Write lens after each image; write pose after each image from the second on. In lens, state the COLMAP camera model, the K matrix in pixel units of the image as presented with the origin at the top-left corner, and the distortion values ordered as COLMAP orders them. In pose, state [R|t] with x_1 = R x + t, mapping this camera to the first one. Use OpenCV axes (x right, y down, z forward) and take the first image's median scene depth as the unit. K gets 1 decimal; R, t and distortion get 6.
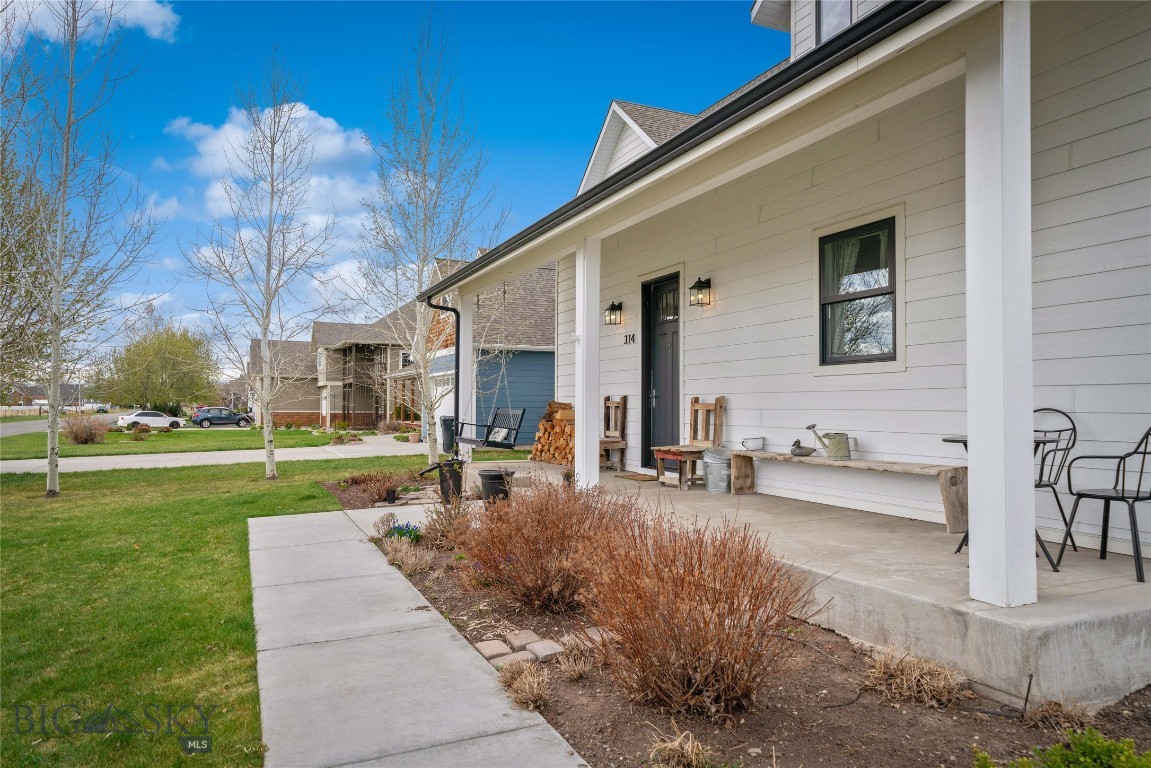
lens RADIAL K [[794.2, 0, 575.8], [0, 794.2, 383.5], [0, 0, 1]] dist [0.000110, -0.000056]
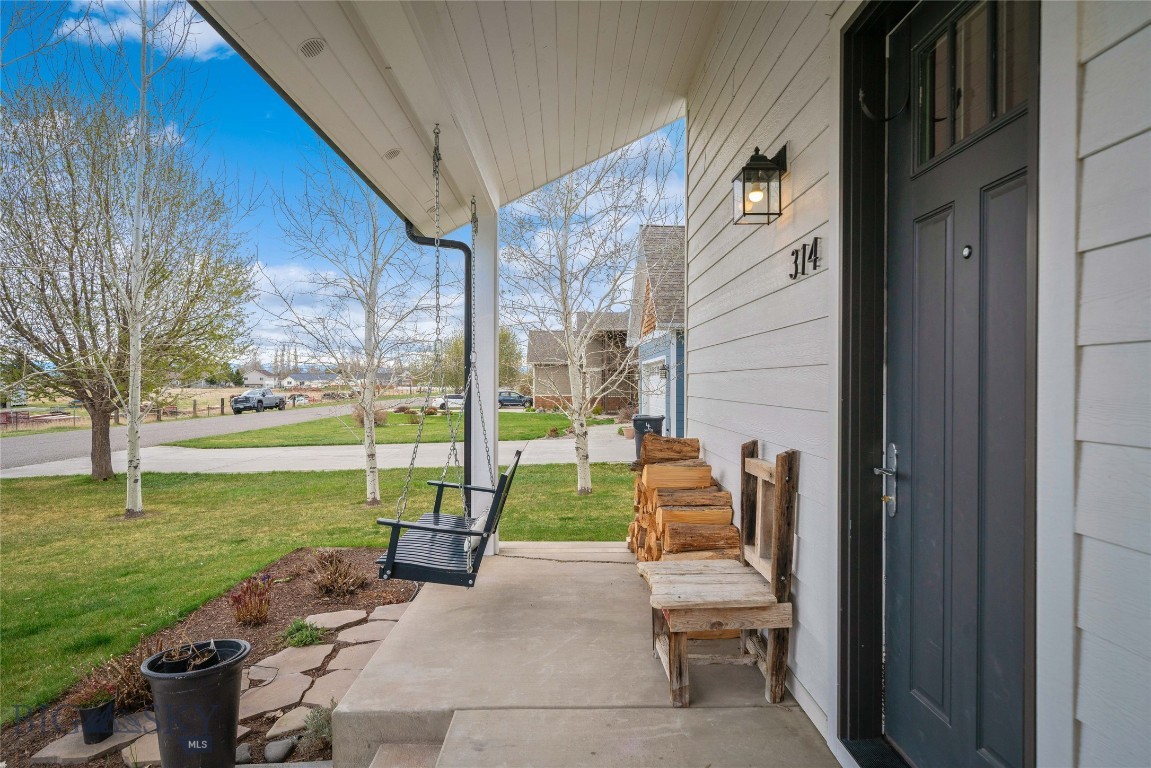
lens RADIAL K [[660.3, 0, 574.5], [0, 660.3, 386.9], [0, 0, 1]] dist [0.001591, 0.000315]
pose [[0.915348, -0.001811, -0.402660, 0.080377], [0.016069, 0.999358, 0.032035, -0.017094], [0.402343, -0.035794, 0.914789, 0.682259]]
